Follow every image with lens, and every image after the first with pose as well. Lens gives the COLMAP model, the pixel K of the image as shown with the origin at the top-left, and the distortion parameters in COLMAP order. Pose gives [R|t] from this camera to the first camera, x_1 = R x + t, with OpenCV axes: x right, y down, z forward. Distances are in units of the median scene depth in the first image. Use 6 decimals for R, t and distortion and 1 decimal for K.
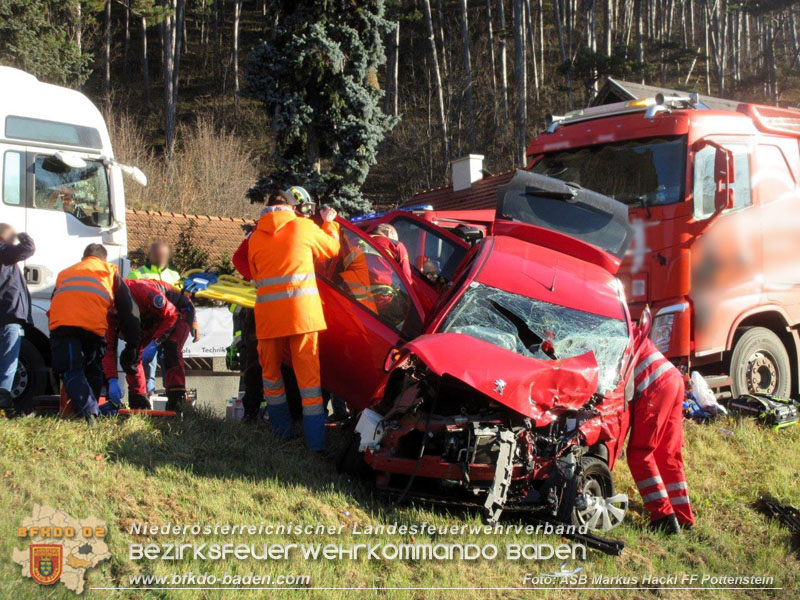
lens RADIAL K [[1621.6, 0, 400.0], [0, 1621.6, 300.0], [0, 0, 1]] dist [-0.038107, -0.135575]
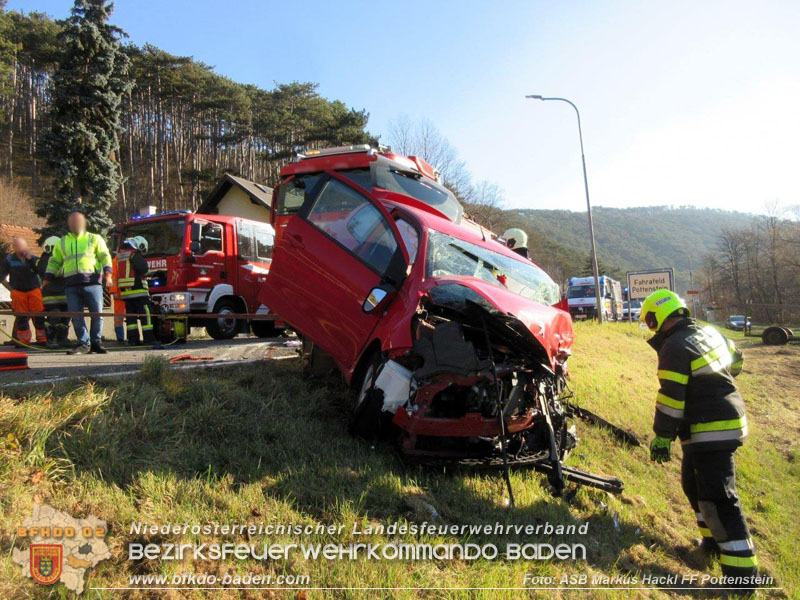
lens RADIAL K [[597.2, 0, 400.0], [0, 597.2, 300.0], [0, 0, 1]] dist [-0.000879, -0.000370]
pose [[0.882778, 0.003544, 0.469778, -0.049103], [-0.018627, 0.999449, 0.027463, 0.007974], [-0.469422, -0.032994, 0.882357, 0.217131]]
